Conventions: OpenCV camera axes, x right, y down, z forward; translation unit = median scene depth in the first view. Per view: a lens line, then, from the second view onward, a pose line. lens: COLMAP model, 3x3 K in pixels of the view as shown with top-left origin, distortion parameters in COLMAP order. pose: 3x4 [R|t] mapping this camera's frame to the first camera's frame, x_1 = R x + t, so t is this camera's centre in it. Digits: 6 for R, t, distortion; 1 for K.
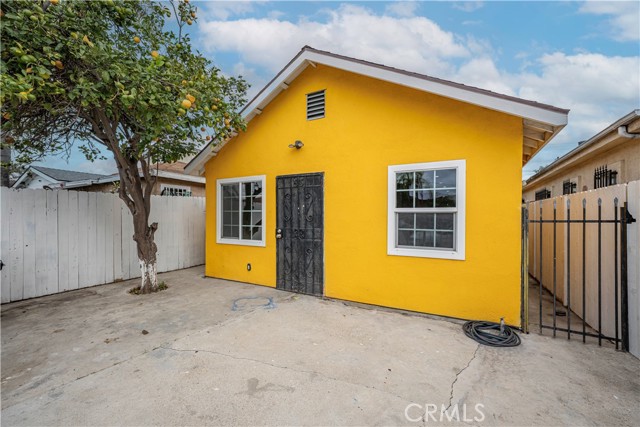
lens RADIAL K [[276.3, 0, 303.9], [0, 276.3, 204.0], [0, 0, 1]] dist [0.025300, -0.000181]
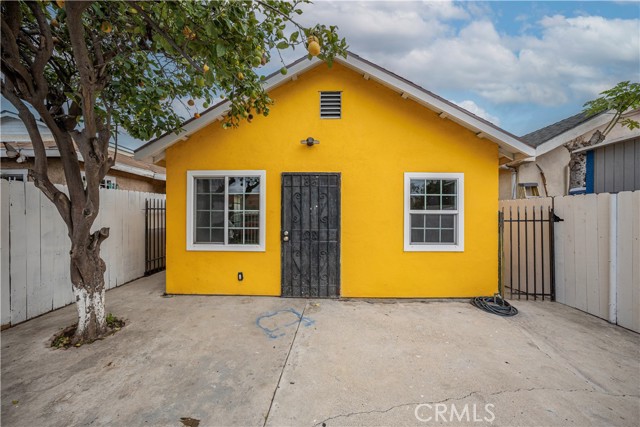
lens RADIAL K [[227.8, 0, 321.0], [0, 227.8, 204.8], [0, 0, 1]] dist [-0.000555, 0.000164]
pose [[0.869641, 0.022846, 0.493156, -0.393453], [-0.023297, 0.999715, -0.005230, 0.005906], [-0.493135, -0.006941, 0.869925, 0.317379]]
